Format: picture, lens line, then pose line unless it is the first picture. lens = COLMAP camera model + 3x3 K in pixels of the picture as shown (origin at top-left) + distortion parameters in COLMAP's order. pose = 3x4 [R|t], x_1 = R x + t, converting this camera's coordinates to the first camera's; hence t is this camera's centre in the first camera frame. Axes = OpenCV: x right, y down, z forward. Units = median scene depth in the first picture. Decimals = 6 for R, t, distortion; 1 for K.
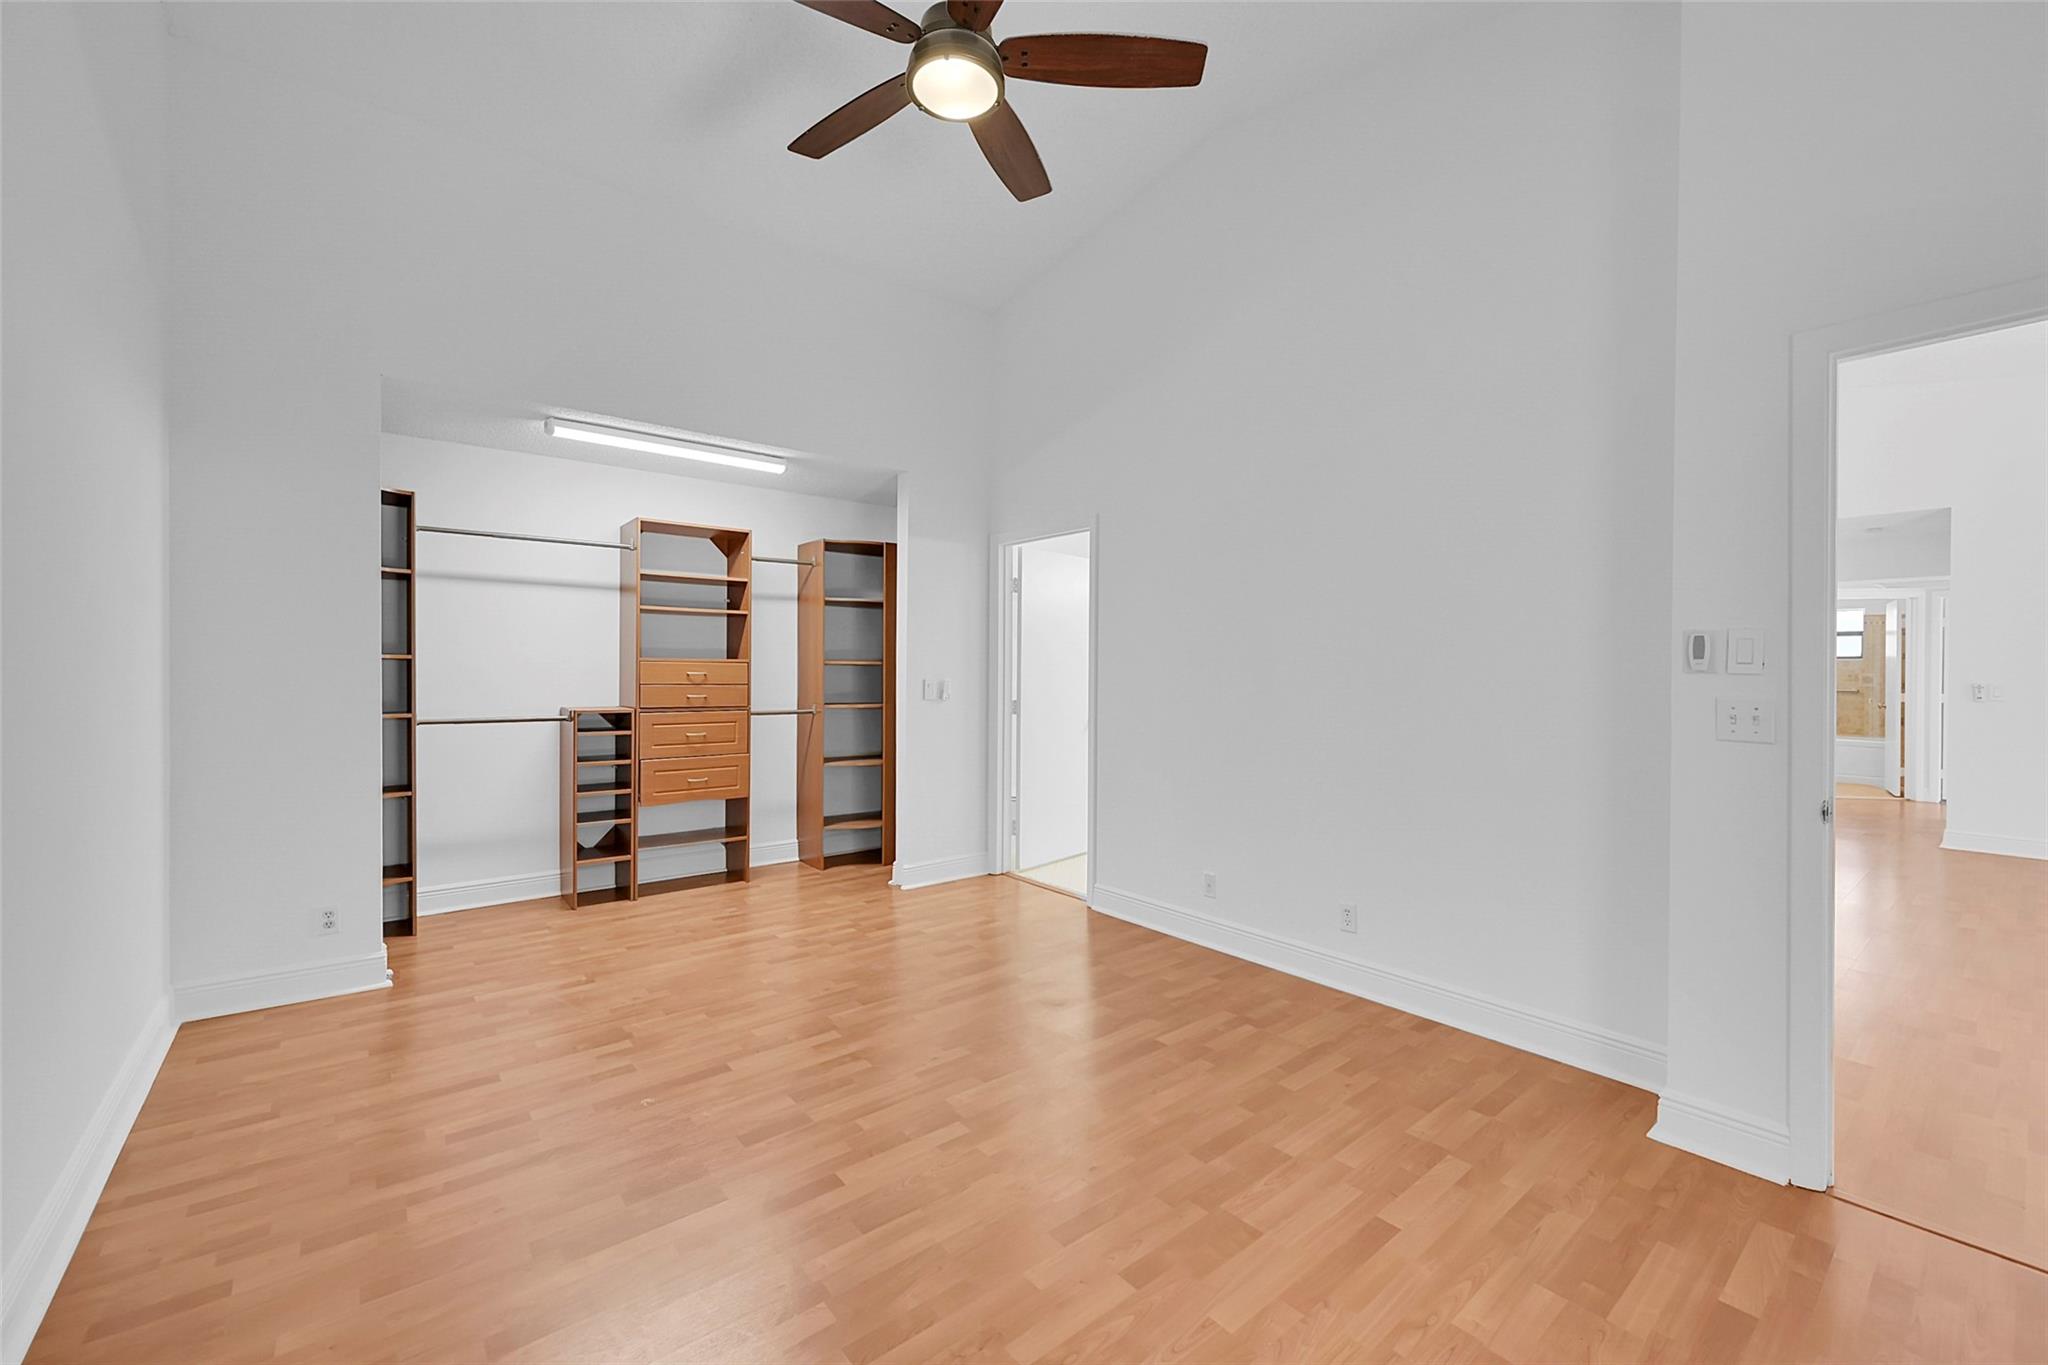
lens RADIAL K [[819.5, 0, 1036.8], [0, 819.5, 679.9], [0, 0, 1]] dist [0.002022, 0.000510]
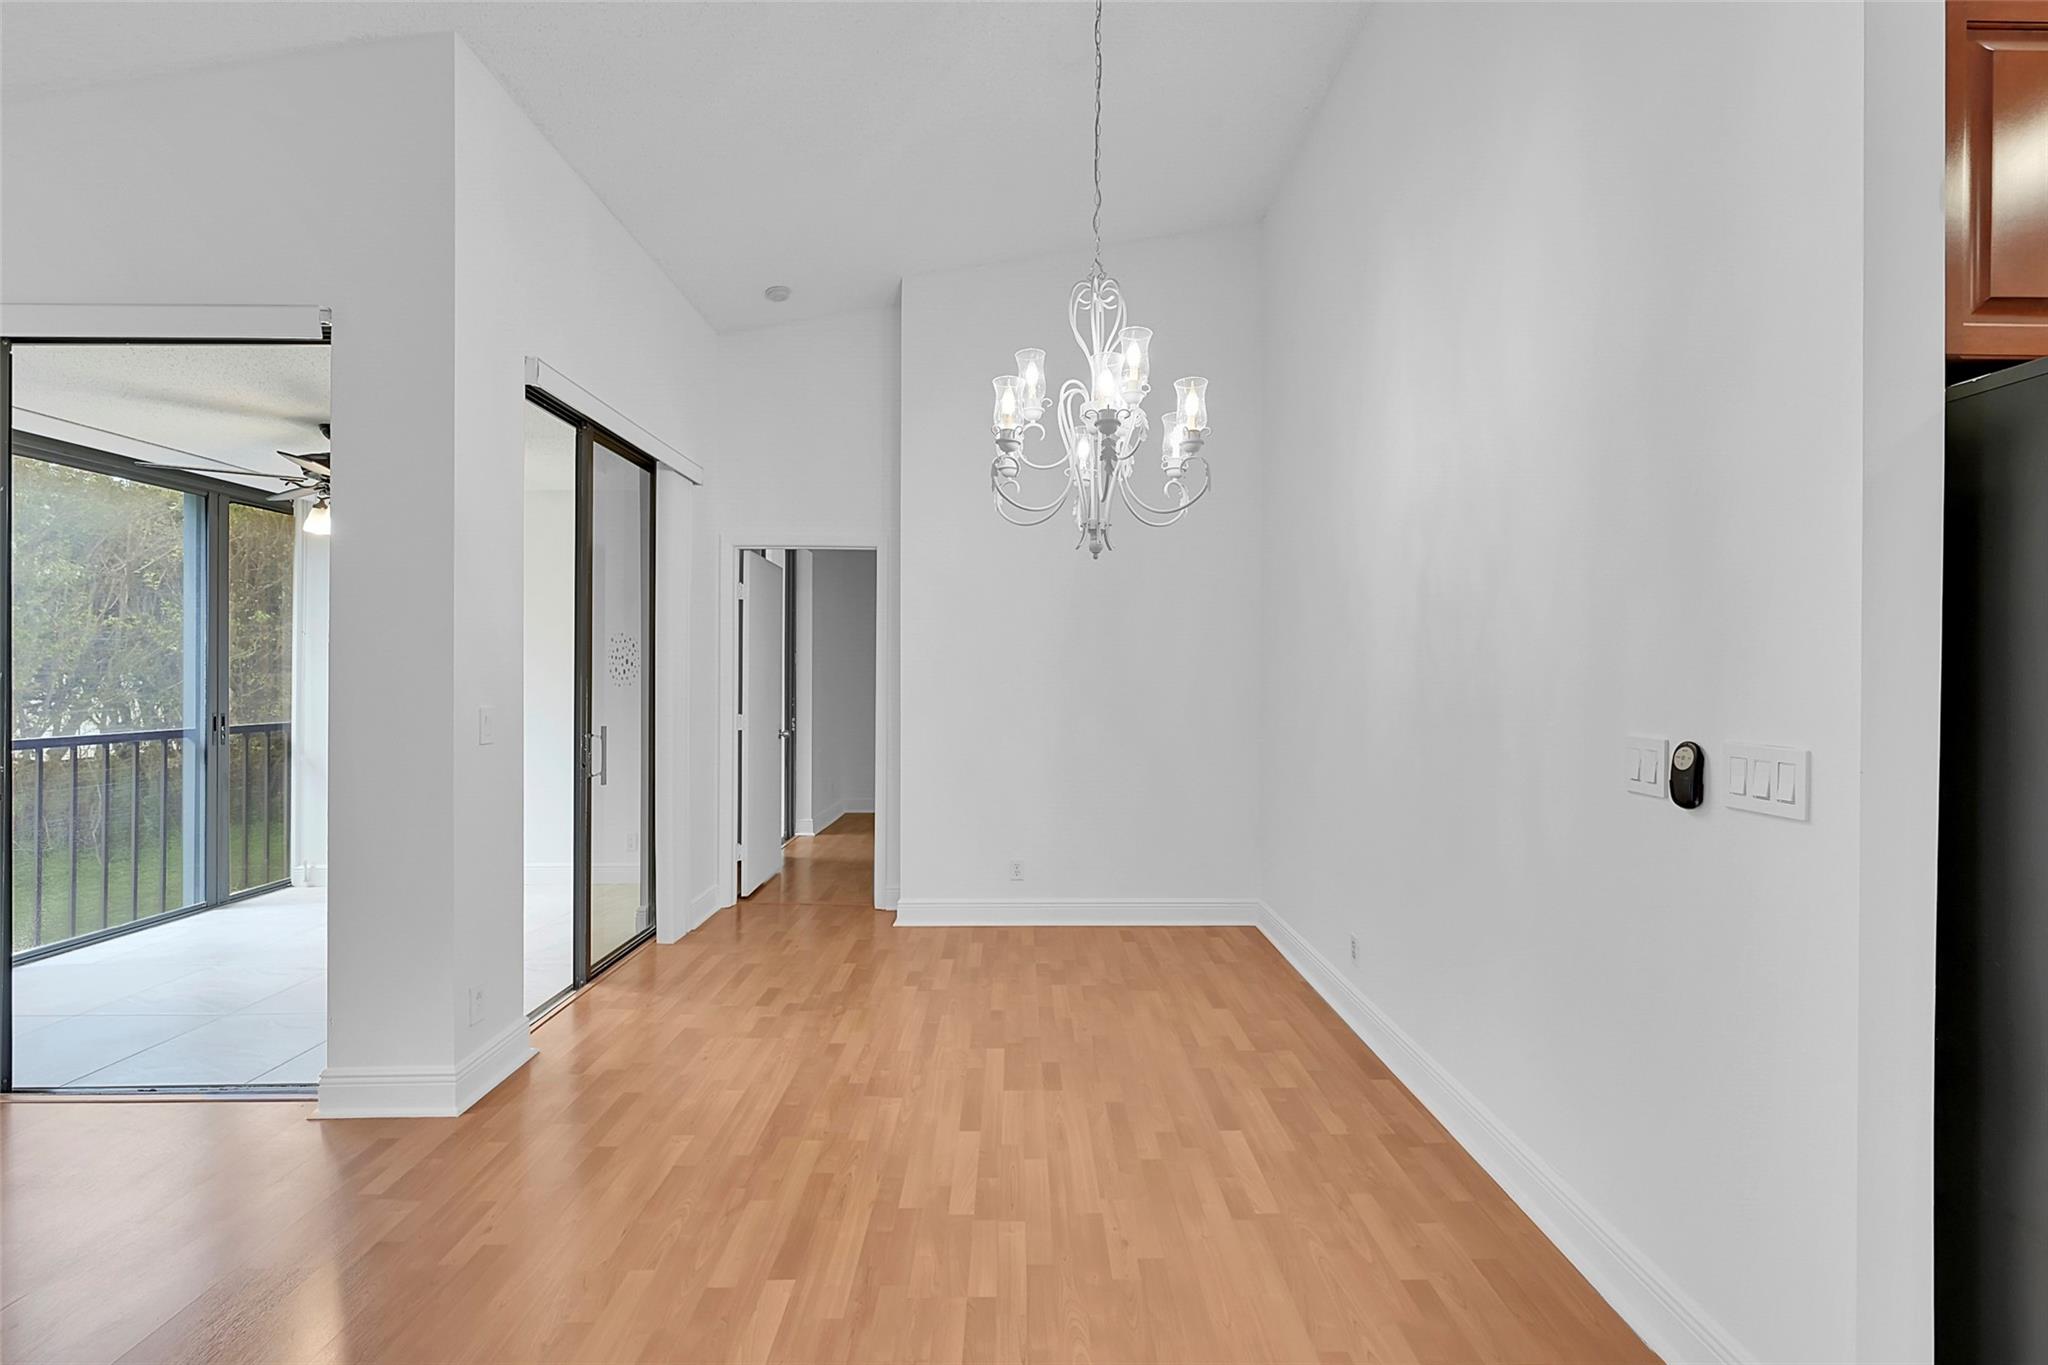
lens RADIAL K [[819.5, 0, 1024.5], [0, 819.5, 685.3], [0, 0, 1]] dist [0.002022, 0.000510]
pose [[-0.629769, -0.002328, -0.776779, 0.569414], [-0.003844, 0.999993, 0.000120, -0.013143], [0.776773, 0.003061, -0.629773, 0.778226]]
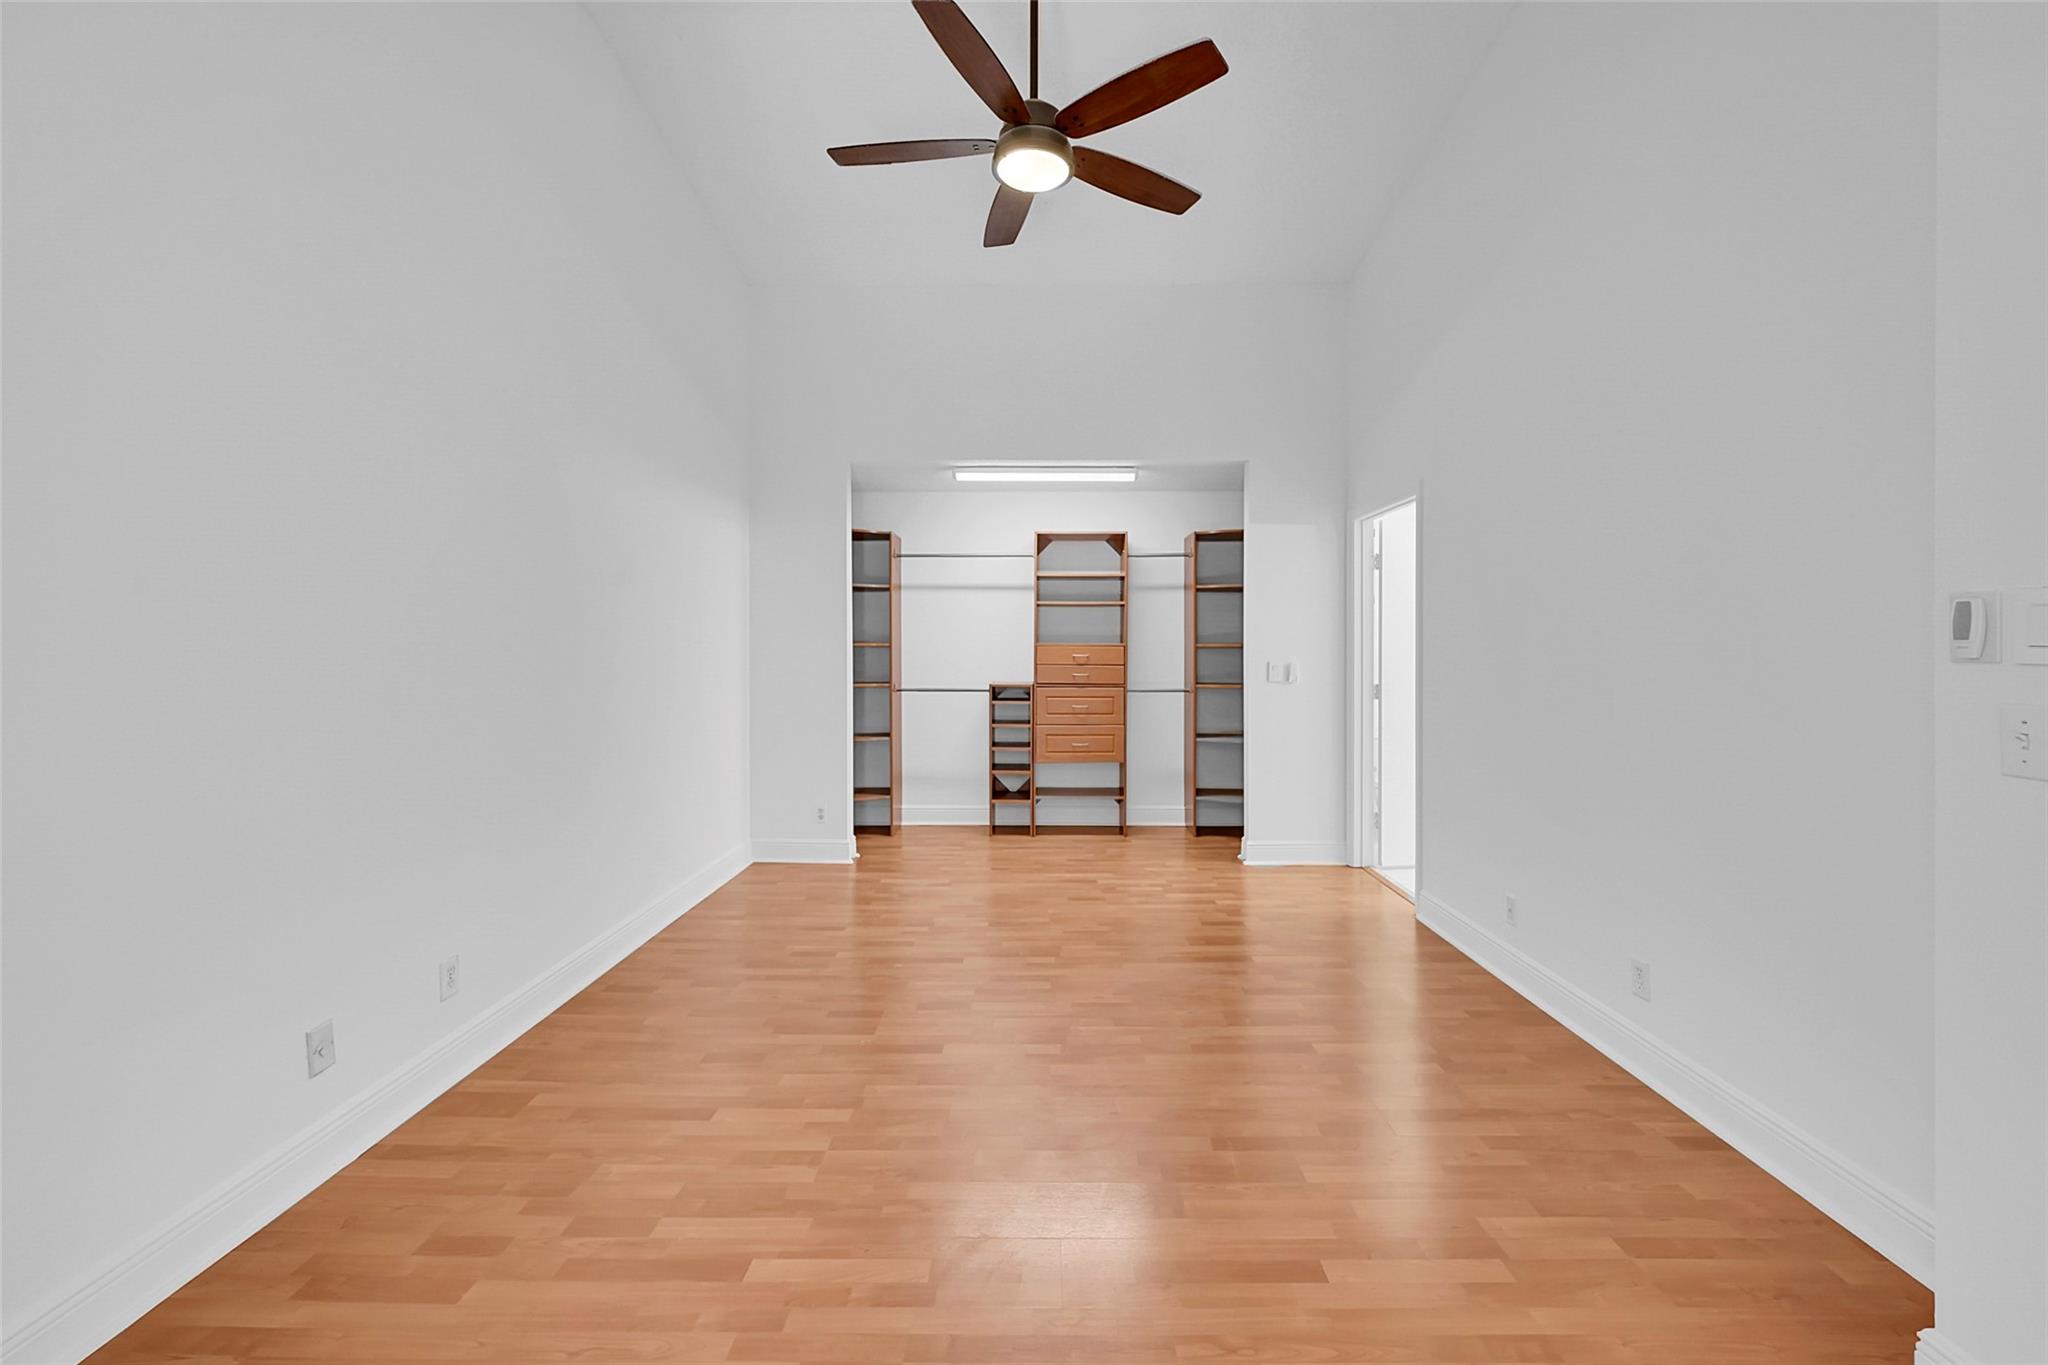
lens RADIAL K [[819.5, 0, 1049.9], [0, 819.5, 654.0], [0, 0, 1]] dist [0.002022, 0.000510]
pose [[0.774716, -0.001124, -0.632308, 0.318327], [-0.002562, 0.999985, -0.004917, -0.004716], [0.632304, 0.005429, 0.774701, 0.044222]]
